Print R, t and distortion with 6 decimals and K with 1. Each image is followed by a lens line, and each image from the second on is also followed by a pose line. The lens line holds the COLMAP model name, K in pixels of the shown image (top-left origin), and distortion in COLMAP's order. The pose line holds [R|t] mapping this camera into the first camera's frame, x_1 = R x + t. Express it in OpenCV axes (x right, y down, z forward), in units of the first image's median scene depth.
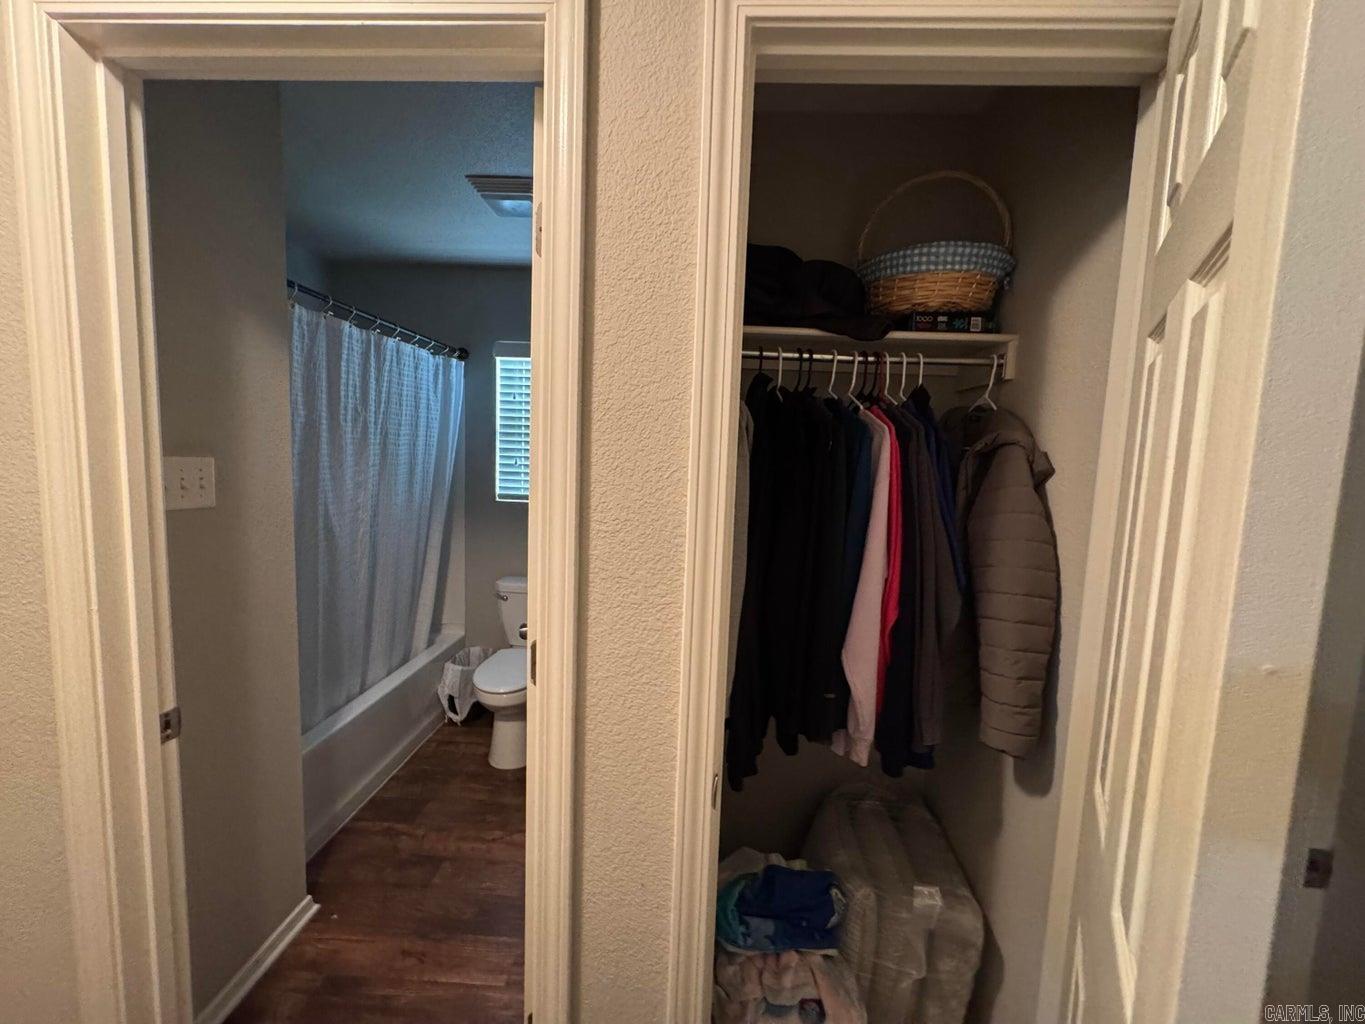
lens RADIAL K [[540.5, 0, 678.6], [0, 540.5, 510.6], [0, 0, 1]] dist [-0.000765, 0.000499]
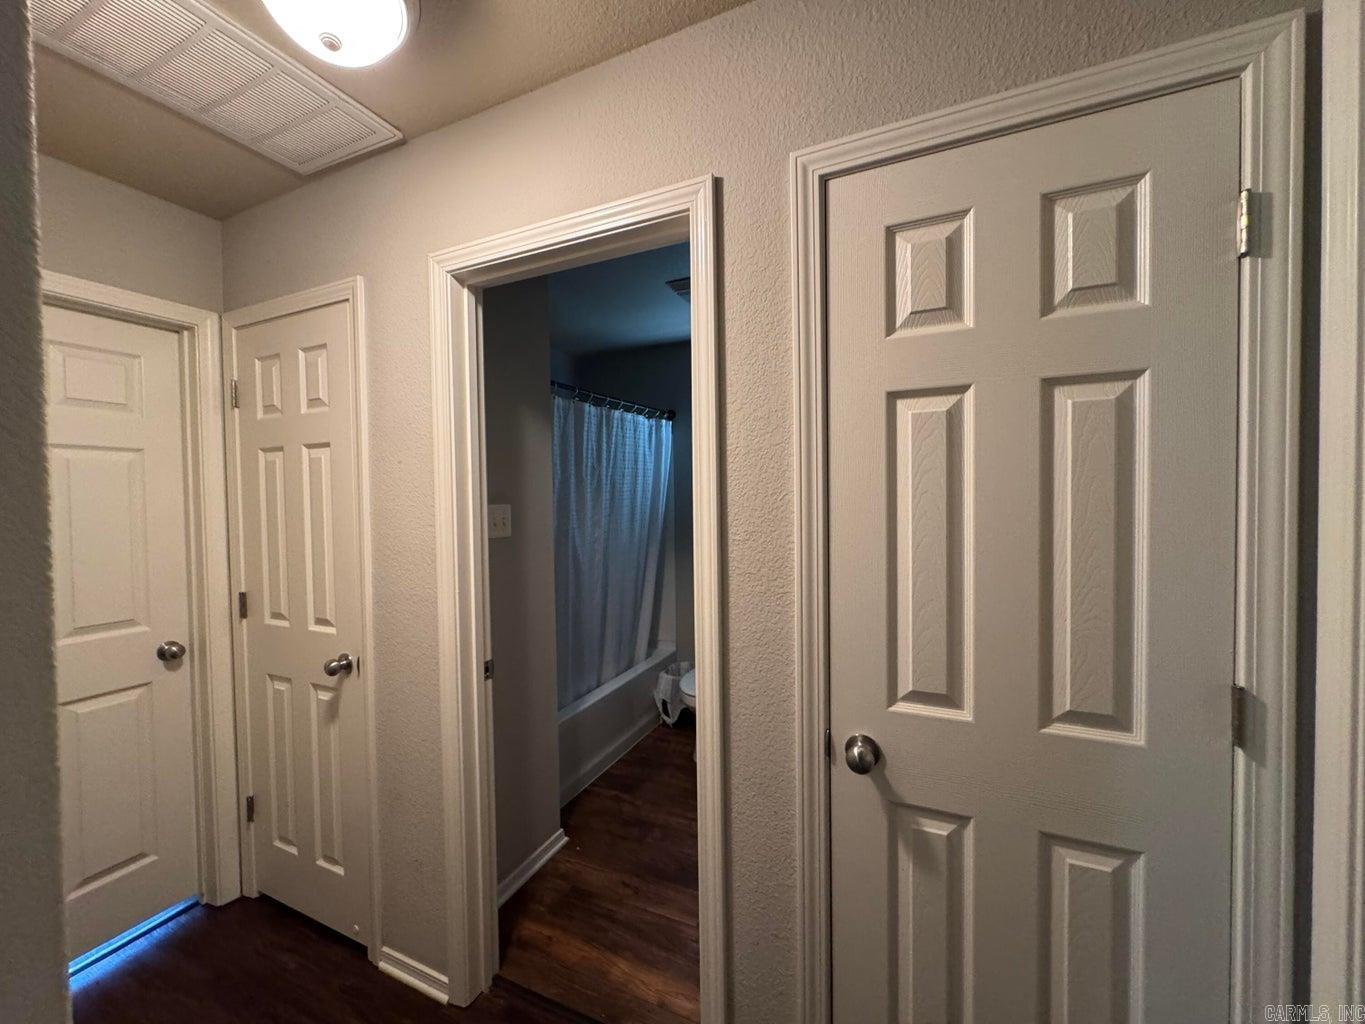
lens RADIAL K [[540.5, 0, 680.4], [0, 540.5, 511.4], [0, 0, 1]] dist [-0.000765, 0.000499]
pose [[0.924692, -0.041042, -0.378497, 0.106219], [0.013325, 0.997052, -0.075562, 0.027721], [0.380483, 0.064828, 0.922513, -0.147110]]
